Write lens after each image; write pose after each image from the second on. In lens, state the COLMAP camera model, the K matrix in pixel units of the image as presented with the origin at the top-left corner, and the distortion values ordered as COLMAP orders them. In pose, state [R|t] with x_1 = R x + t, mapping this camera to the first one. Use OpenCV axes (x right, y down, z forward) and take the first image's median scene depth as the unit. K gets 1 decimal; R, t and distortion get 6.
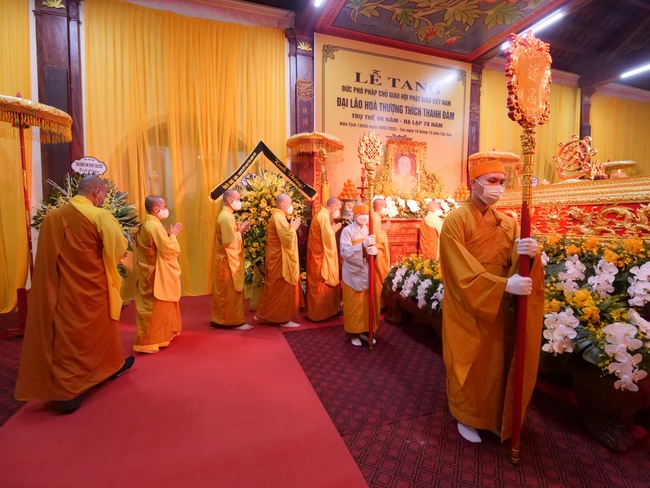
lens RADIAL K [[319.7, 0, 325.0], [0, 319.7, 244.0], [0, 0, 1]] dist [-0.014480, 0.000701]
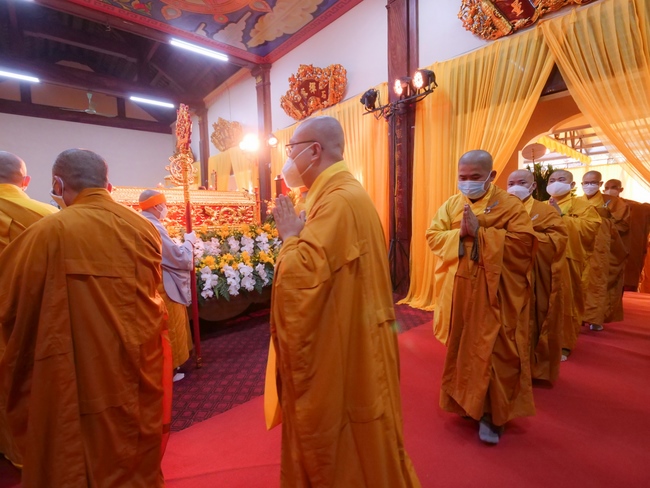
lens RADIAL K [[319.7, 0, 325.0], [0, 319.7, 244.0], [0, 0, 1]] dist [-0.014480, 0.000701]
pose [[-0.380148, -0.084721, 0.921037, -0.810432], [0.084944, 0.988390, 0.125976, -0.083884], [-0.921017, 0.126126, -0.368538, 1.037776]]
